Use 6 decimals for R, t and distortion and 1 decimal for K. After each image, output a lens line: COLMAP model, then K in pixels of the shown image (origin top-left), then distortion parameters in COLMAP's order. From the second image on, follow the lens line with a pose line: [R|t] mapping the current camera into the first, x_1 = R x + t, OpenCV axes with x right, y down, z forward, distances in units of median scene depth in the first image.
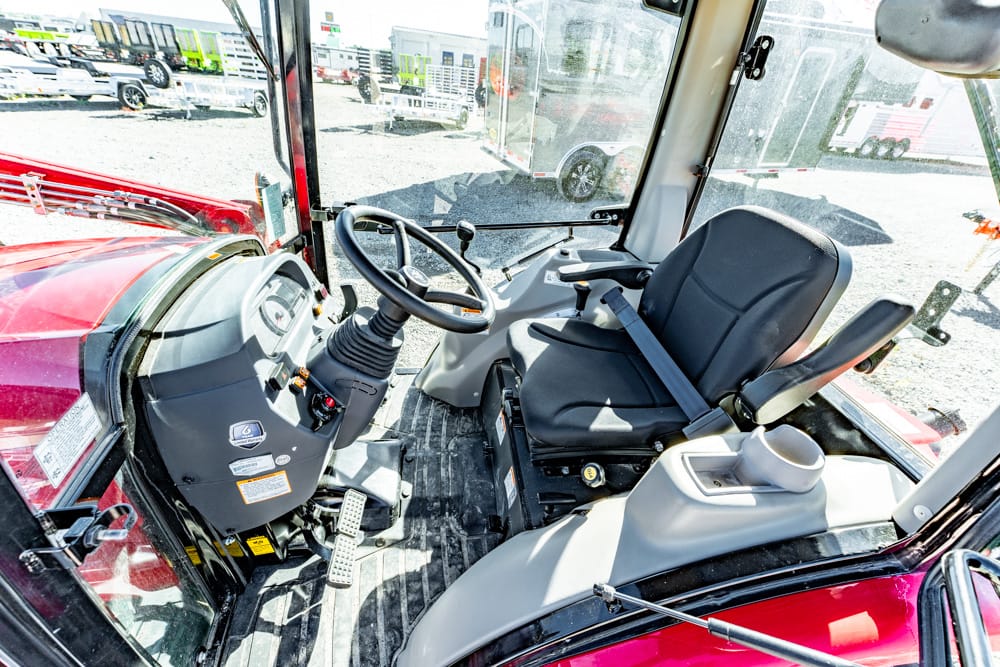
lens RADIAL K [[437.0, 0, 500.0], [0, 437.0, 333.5], [0, 0, 1]] dist [0.006686, 0.000192]
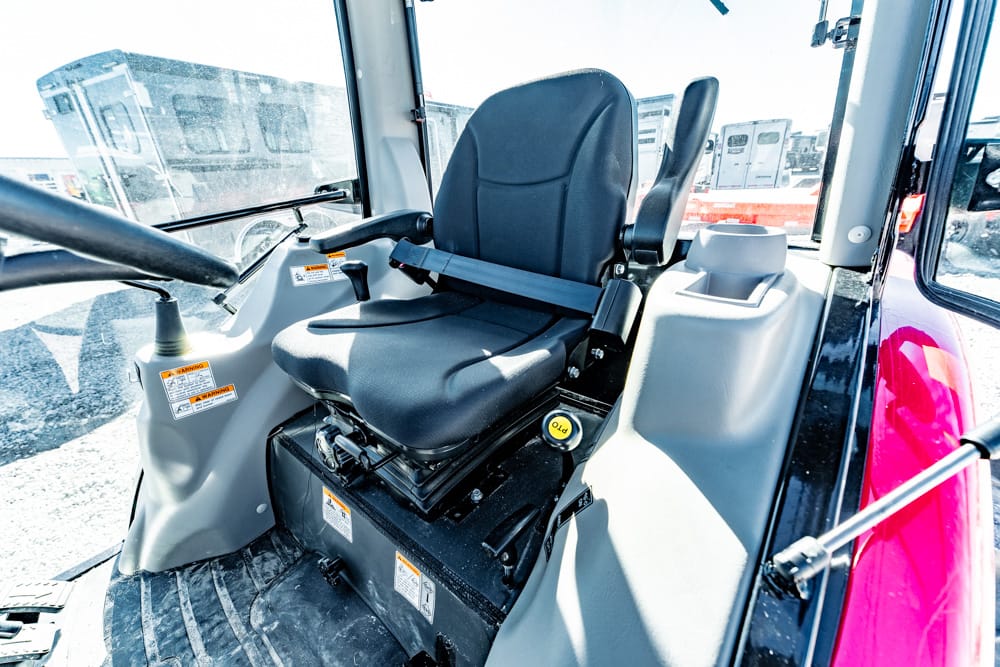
lens RADIAL K [[402.8, 0, 500.0], [0, 402.8, 333.5], [0, 0, 1]] dist [0.002887, 0.000308]
pose [[0.711575, -0.366082, 0.599704, -0.071794], [0.484941, 0.873529, -0.042168, 0.125167], [-0.508422, 0.320827, 0.799110, 0.371018]]
